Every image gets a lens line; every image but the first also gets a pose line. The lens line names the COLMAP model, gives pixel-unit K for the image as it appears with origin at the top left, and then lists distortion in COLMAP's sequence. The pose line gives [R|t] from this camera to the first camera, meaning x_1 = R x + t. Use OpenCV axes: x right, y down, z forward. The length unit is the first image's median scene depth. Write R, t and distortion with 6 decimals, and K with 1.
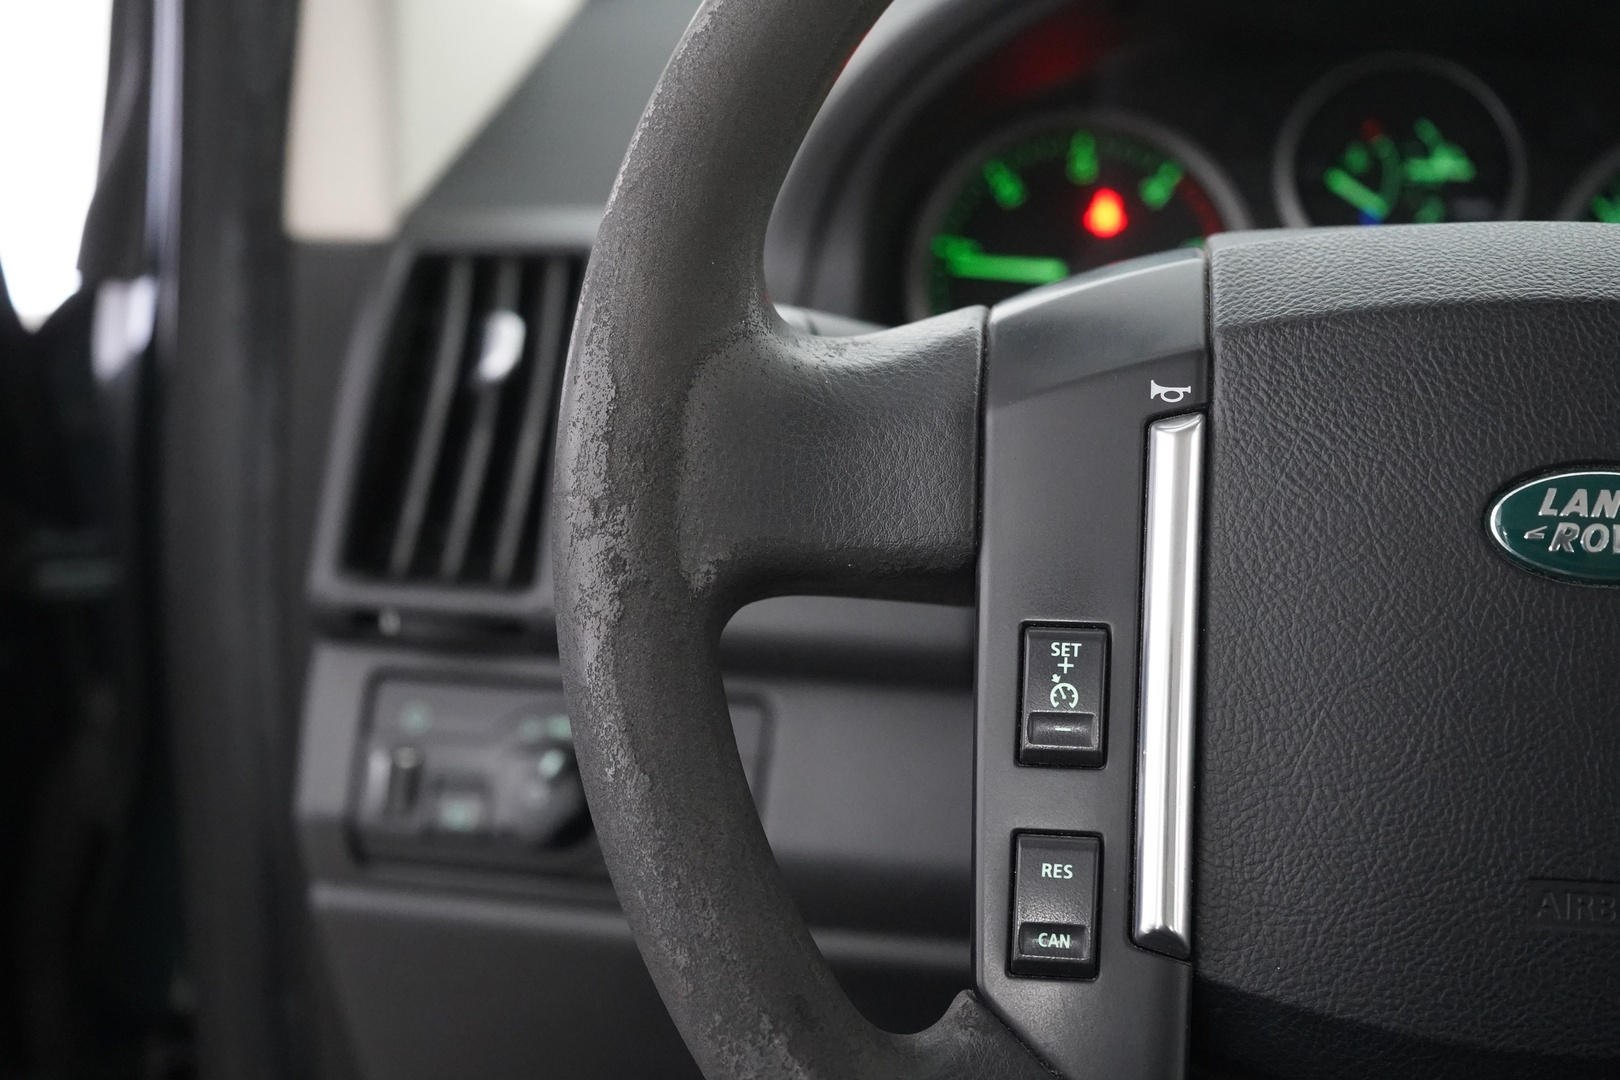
lens RADIAL K [[2571.4, 0, 810.4], [0, 2571.4, 538.6], [0, 0, 1]] dist [0.013858, 0.000000]
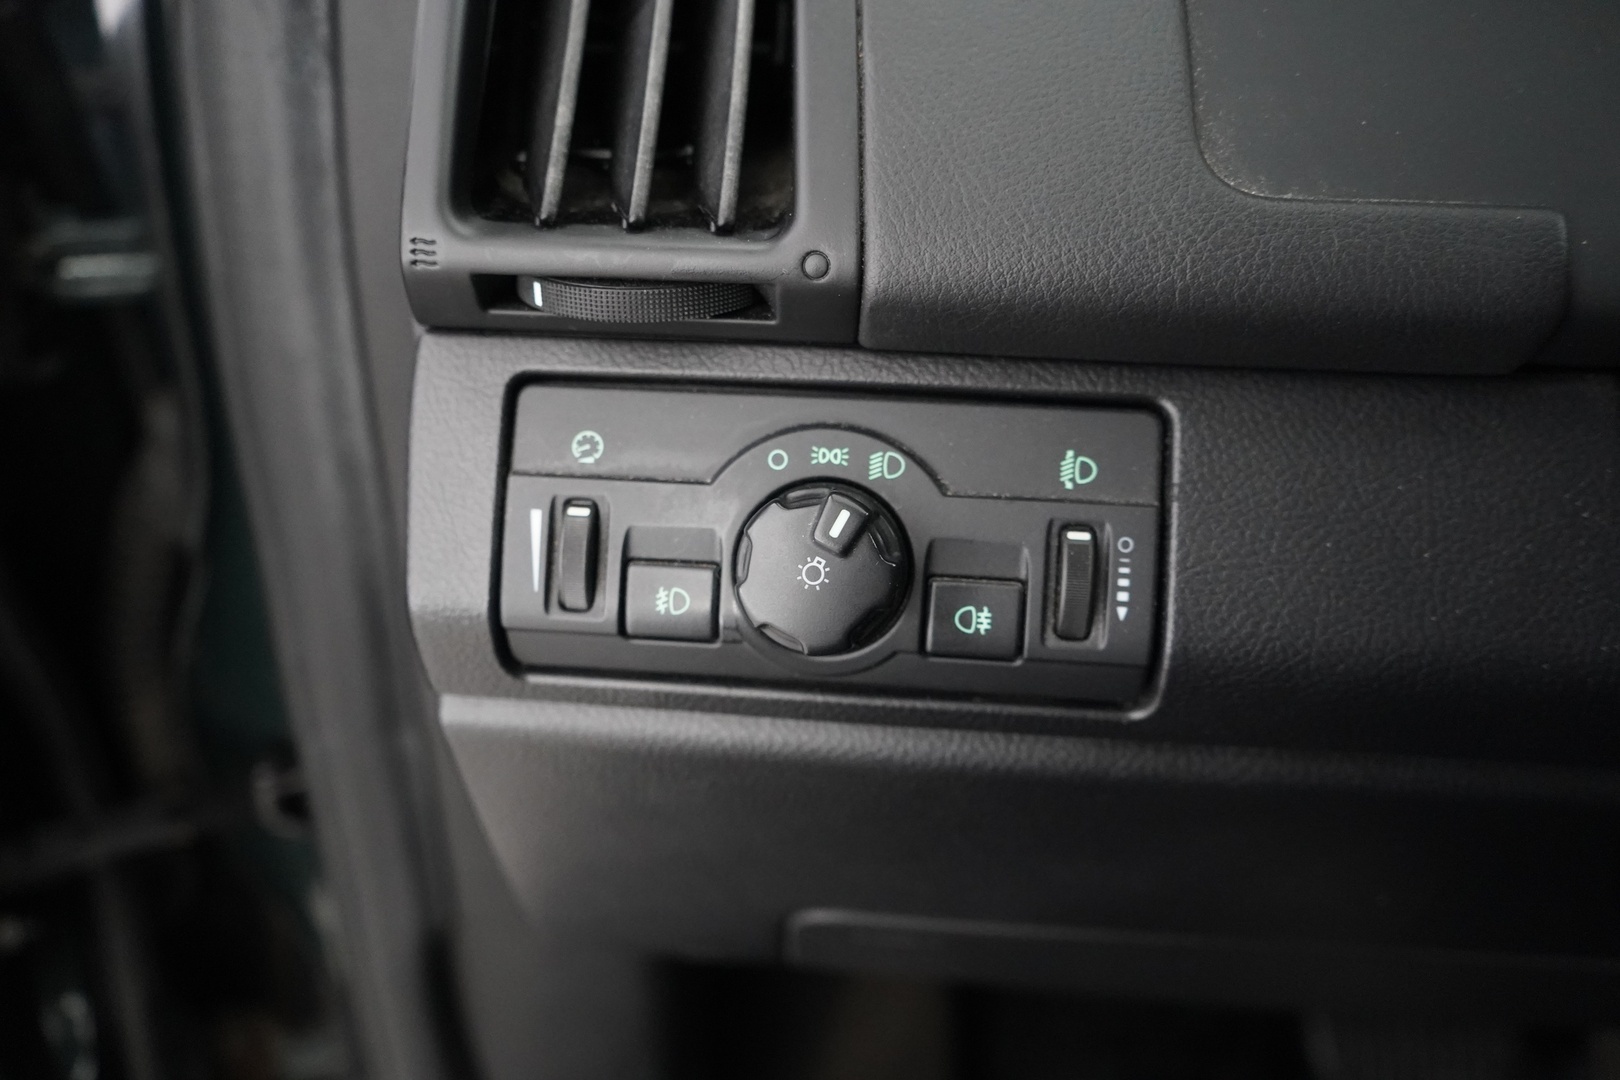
lens RADIAL K [[1306.6, 0, 811.4], [0, 1306.6, 538.0], [0, 0, 1]] dist [-0.016229, 0.015984]
pose [[0.991956, -0.042442, 0.119254, -0.221204], [0.019862, 0.982632, 0.184496, 0.052453], [-0.125013, -0.180644, 0.975571, 1.081492]]
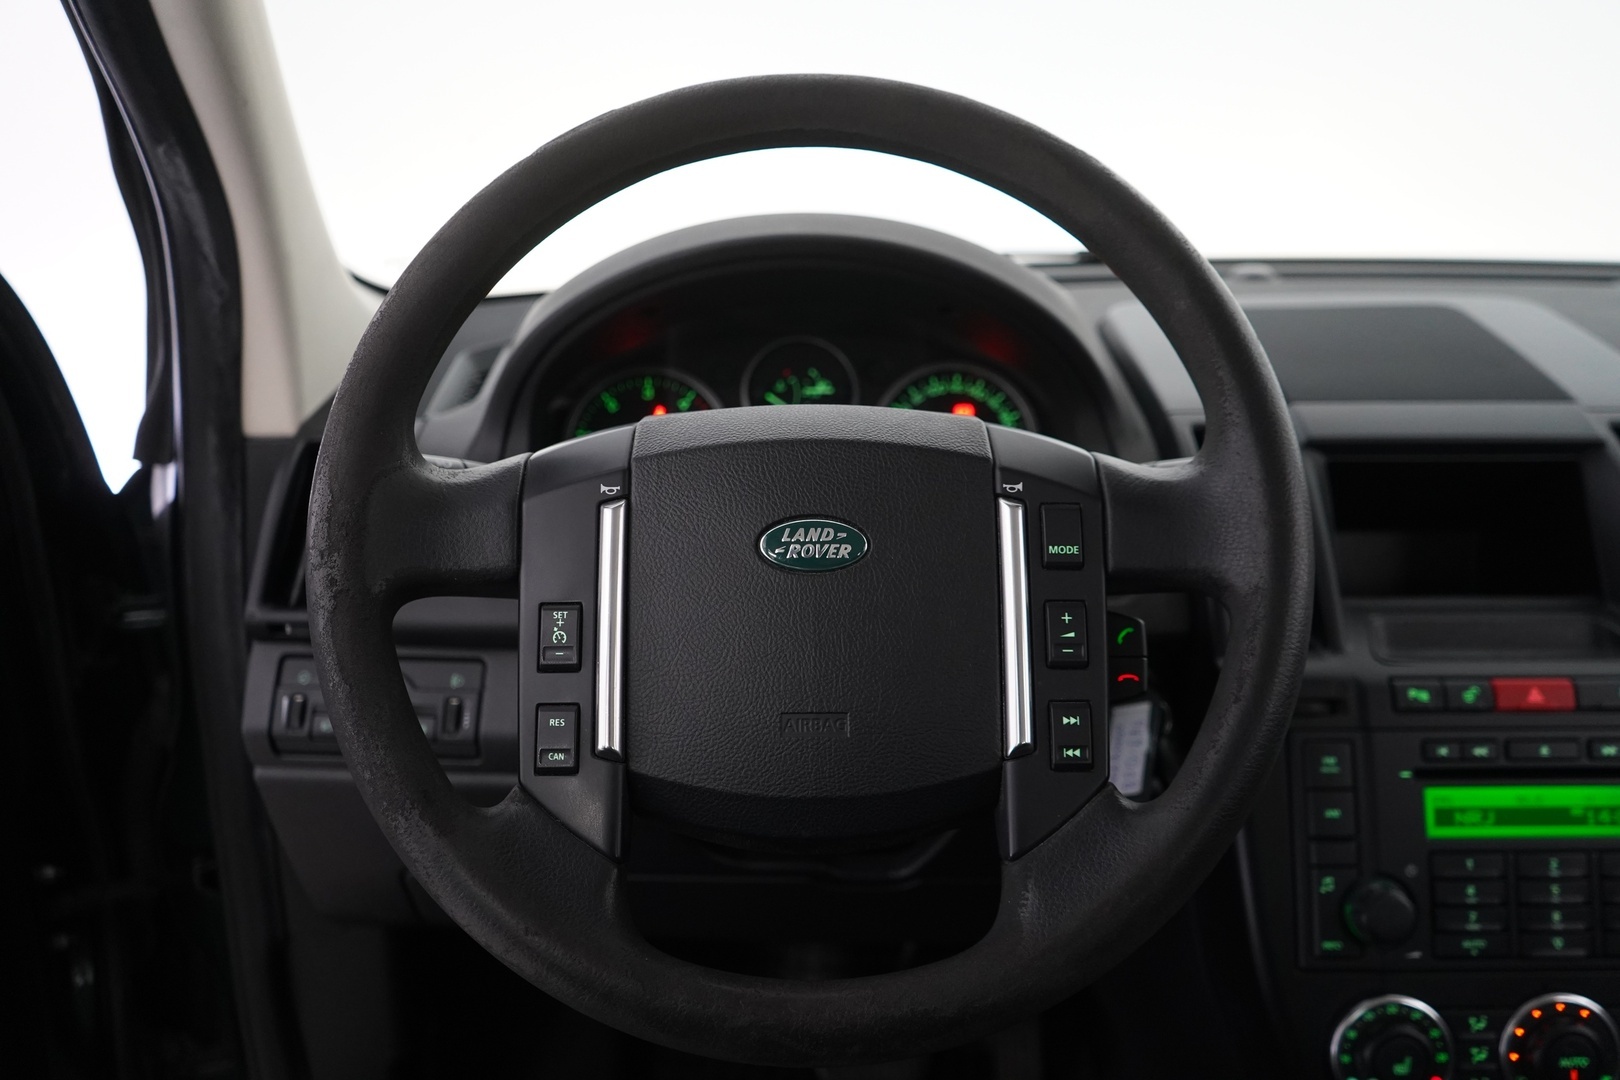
lens RADIAL K [[1306.6, 0, 802.5], [0, 1306.6, 539.9], [0, 0, 1]] dist [-0.016229, 0.015984]
pose [[0.990633, -0.034834, 0.132037, 0.152752], [0.040626, 0.998315, -0.041424, 0.033785], [-0.130371, 0.046400, 0.990379, -0.061481]]
